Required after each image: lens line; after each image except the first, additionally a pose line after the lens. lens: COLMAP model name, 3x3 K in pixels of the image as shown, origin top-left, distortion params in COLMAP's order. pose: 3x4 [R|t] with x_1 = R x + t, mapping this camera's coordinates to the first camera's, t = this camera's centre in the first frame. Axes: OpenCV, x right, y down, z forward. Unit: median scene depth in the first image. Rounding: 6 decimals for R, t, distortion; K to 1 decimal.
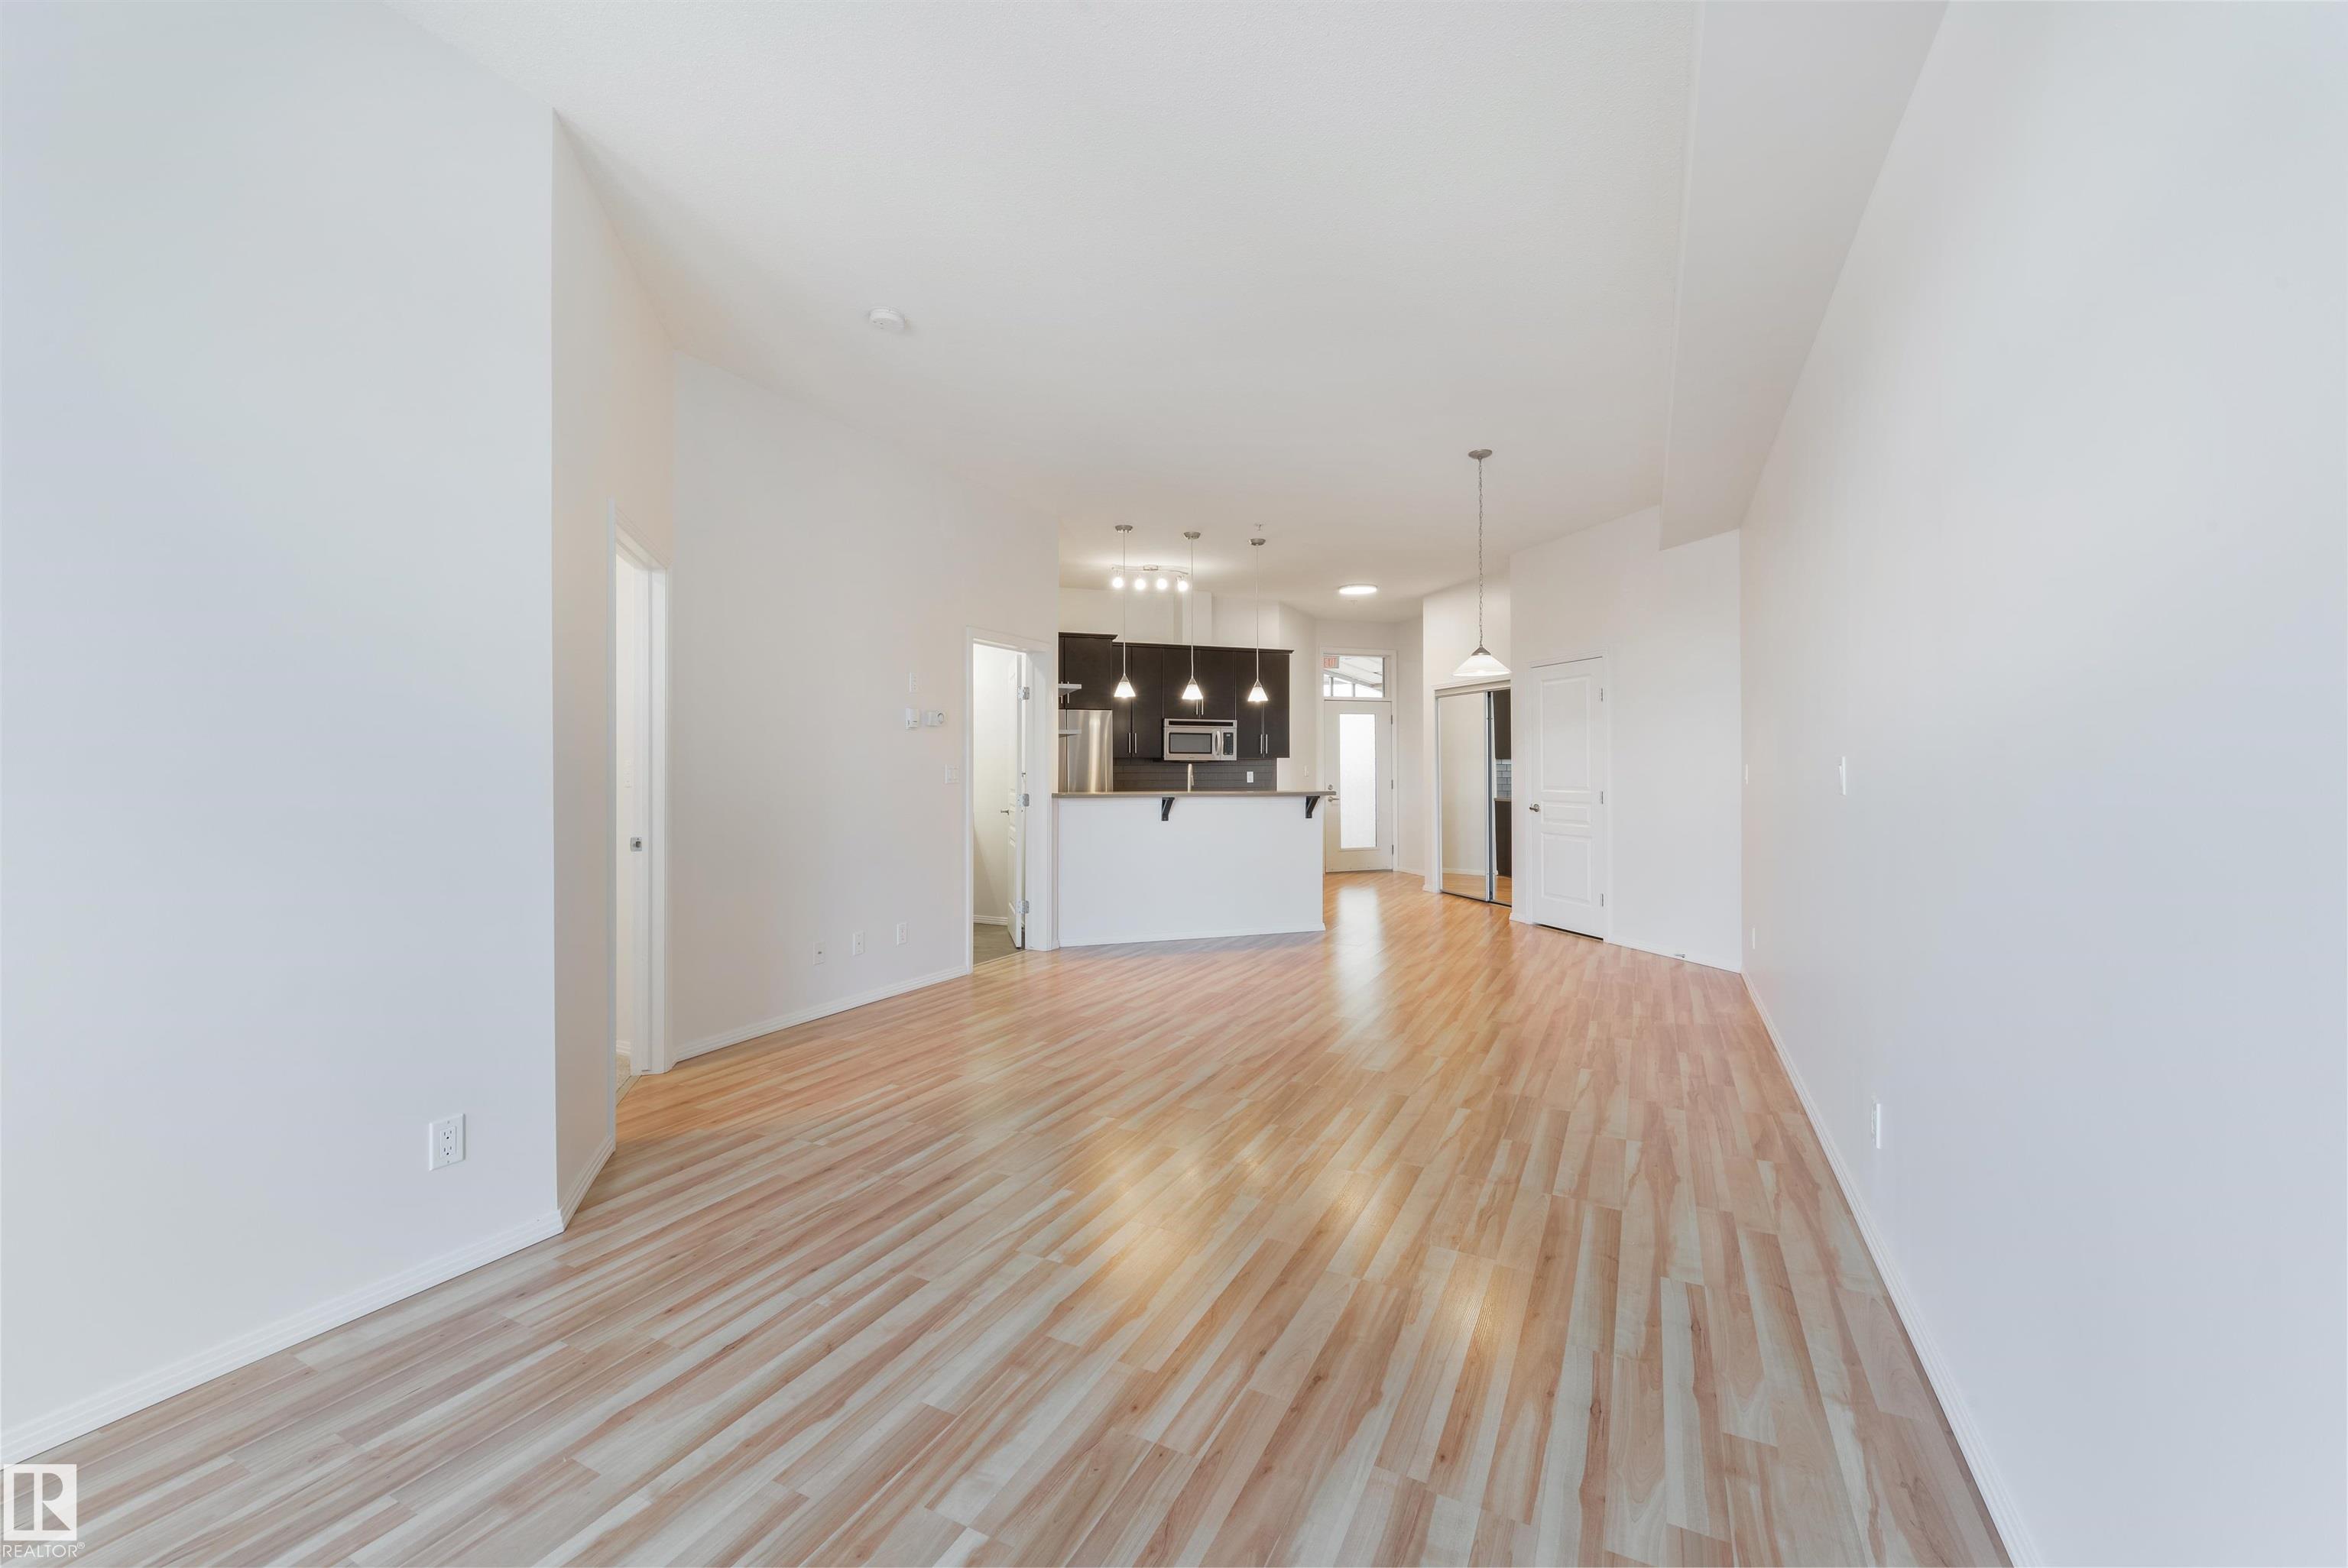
lens RADIAL K [[919.1, 0, 1184.7], [0, 919.1, 795.1], [0, 0, 1]] dist [0.001199, -0.000303]
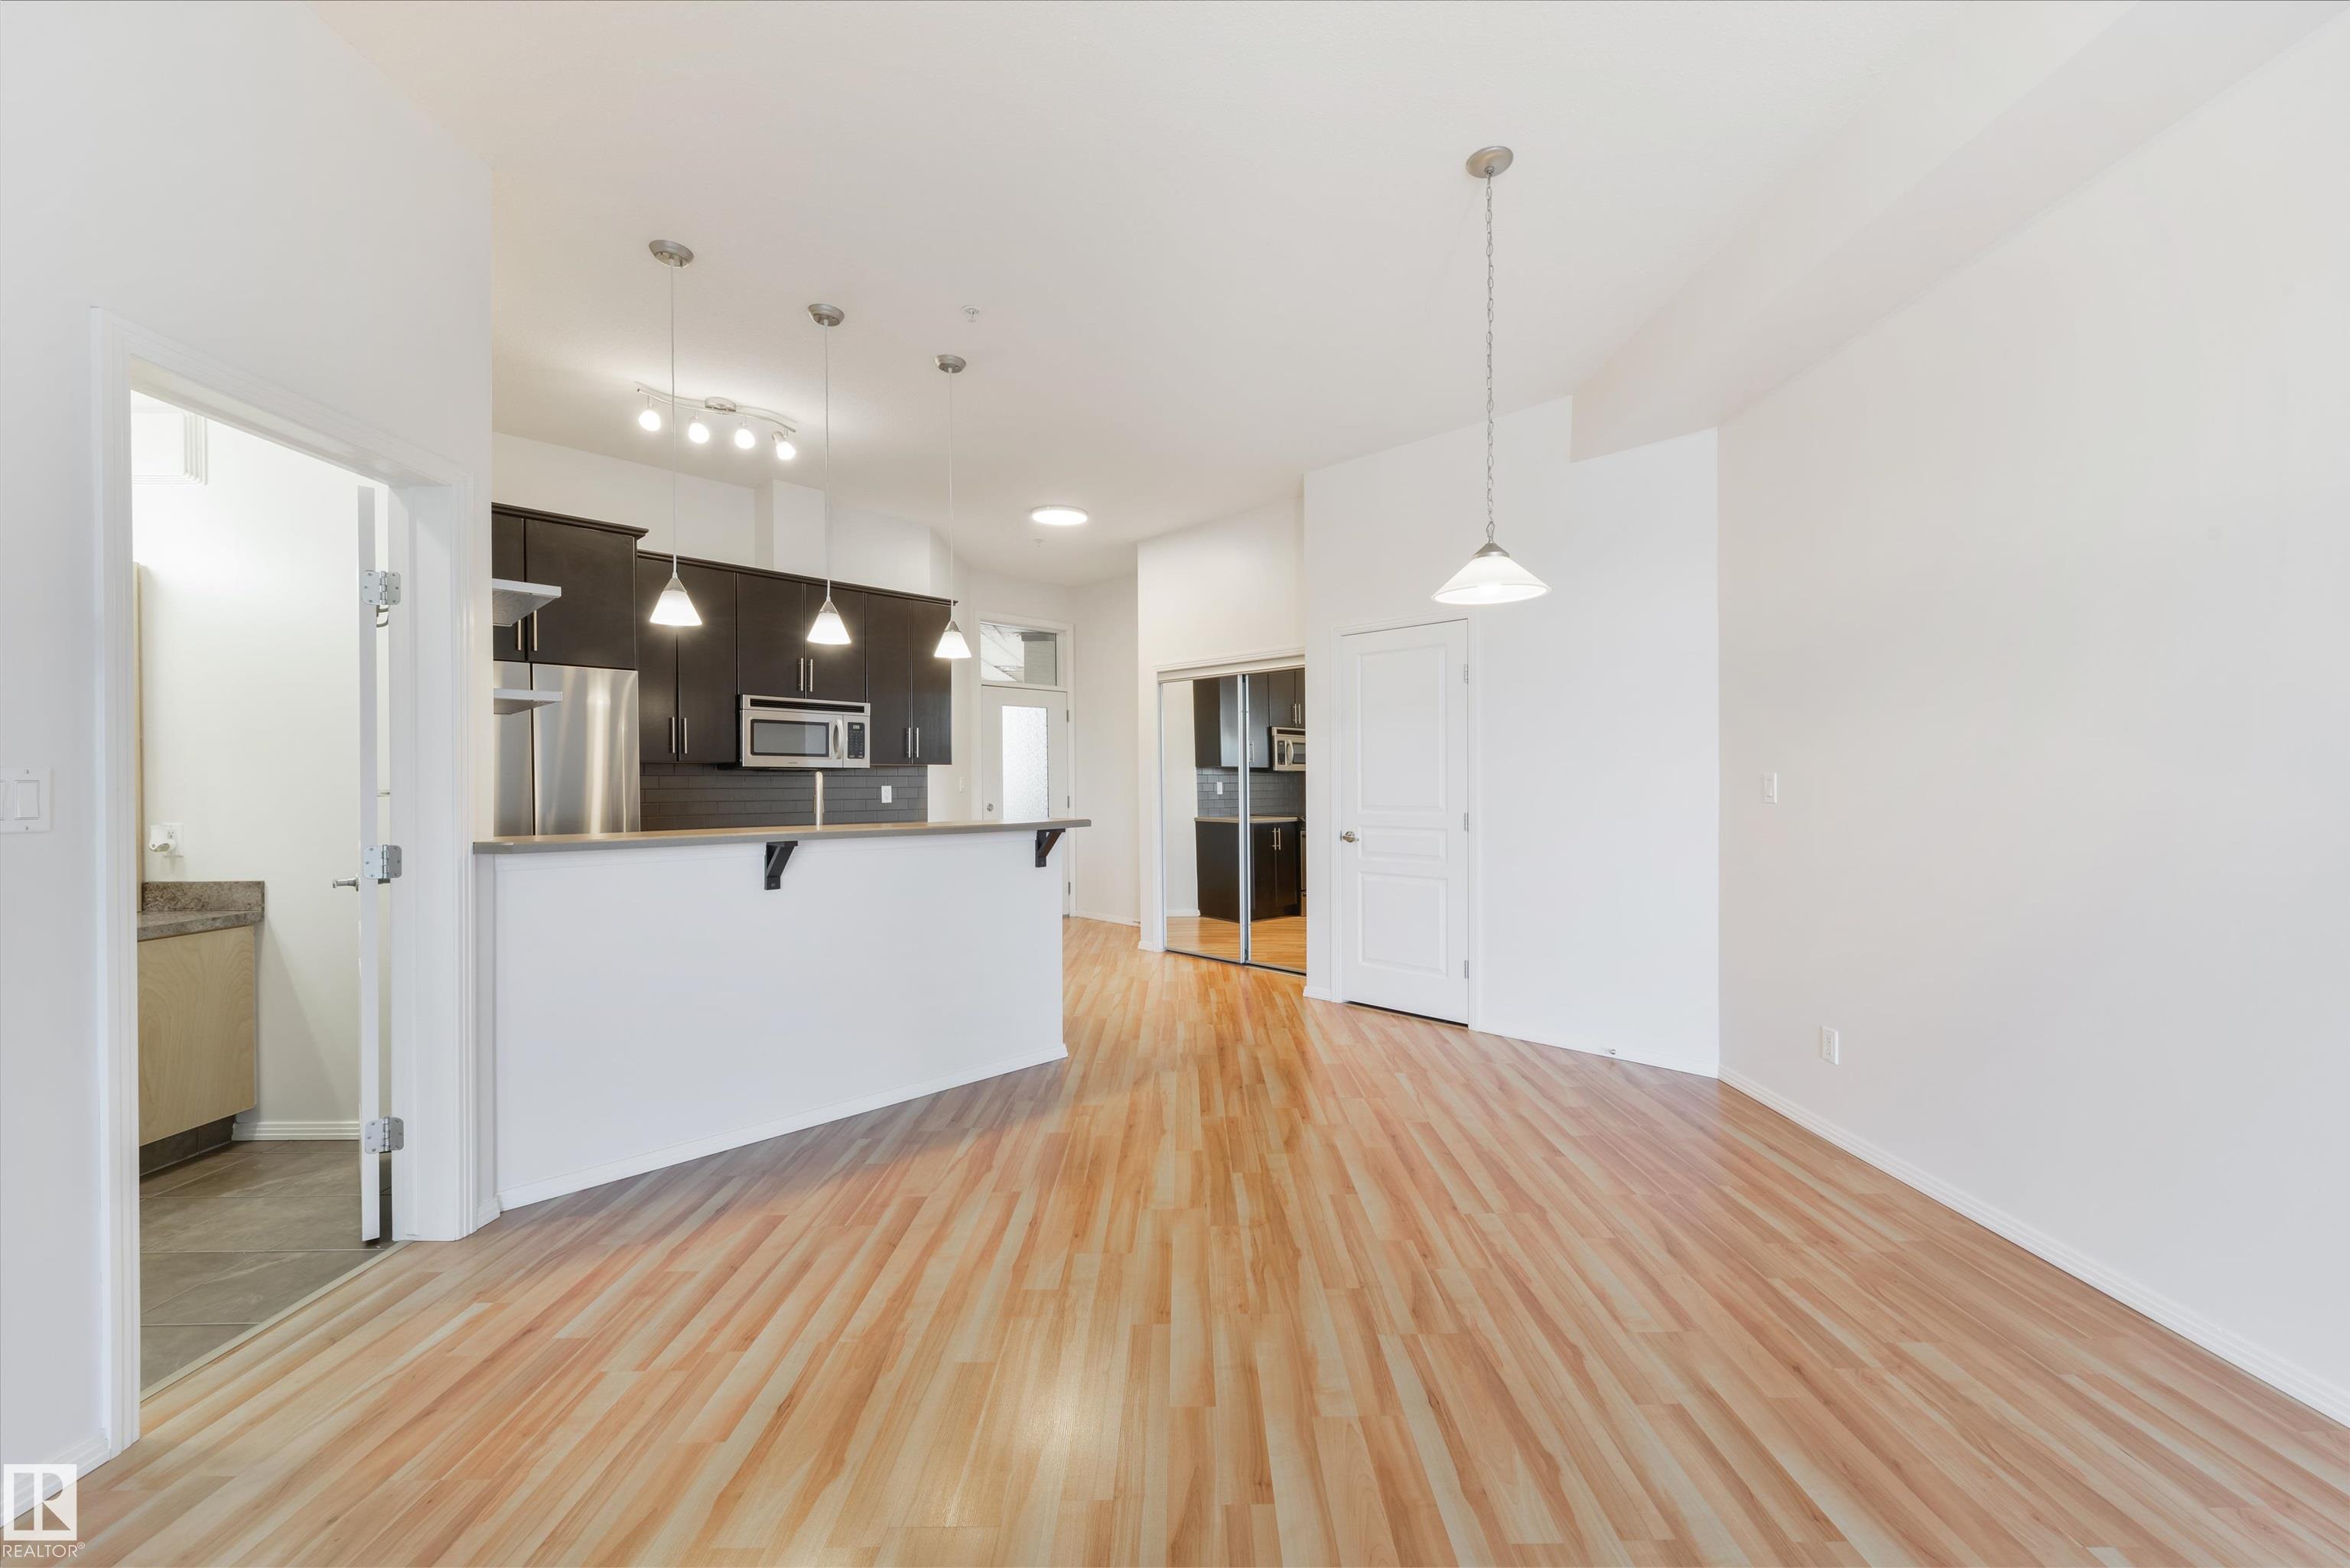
lens RADIAL K [[919.9, 0, 1194.0], [0, 919.9, 792.1], [0, 0, 1]] dist [0.001199, -0.000303]
pose [[0.888897, -0.007963, 0.458037, -0.045863], [0.015891, 0.999783, -0.013458, -0.013363], [-0.457831, 0.019242, 0.888831, 0.471454]]
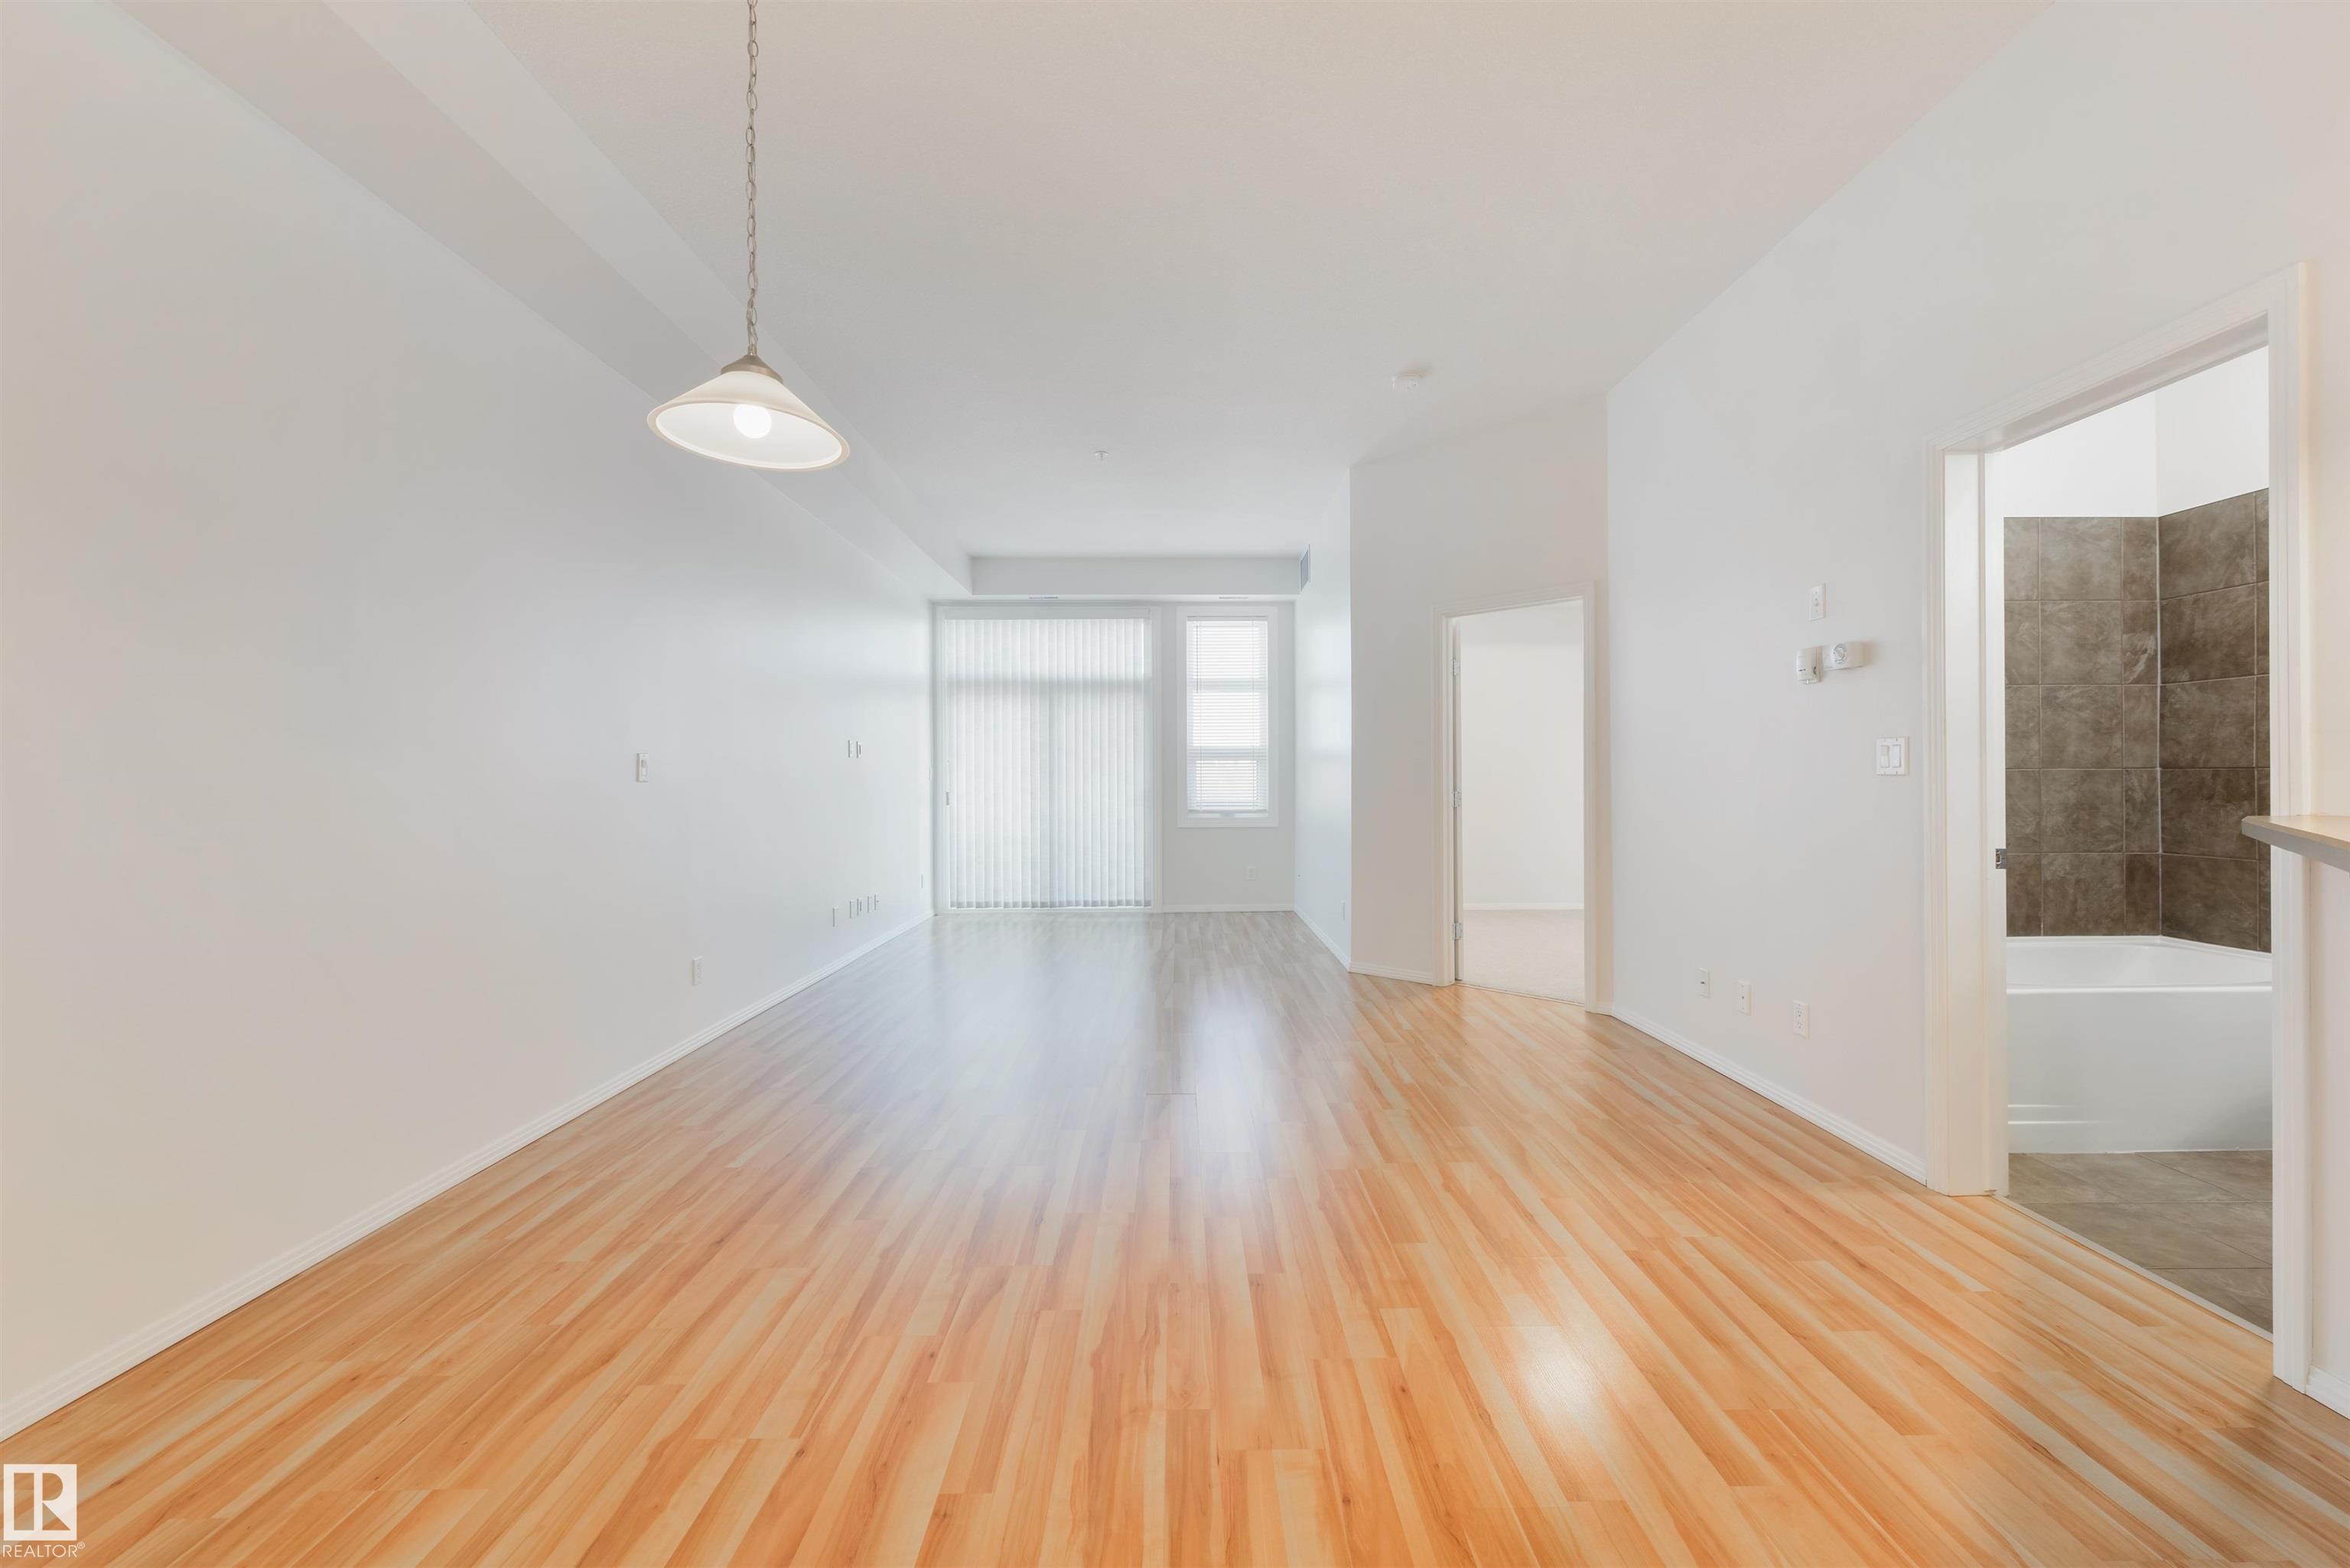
lens RADIAL K [[919.9, 0, 1187.5], [0, 919.9, 781.8], [0, 0, 1]] dist [0.001199, -0.000303]
pose [[-0.888892, 0.006997, -0.458063, 0.256633], [-0.005812, 0.999631, 0.026547, -0.016568], [0.458079, 0.026260, -0.888523, 1.033919]]
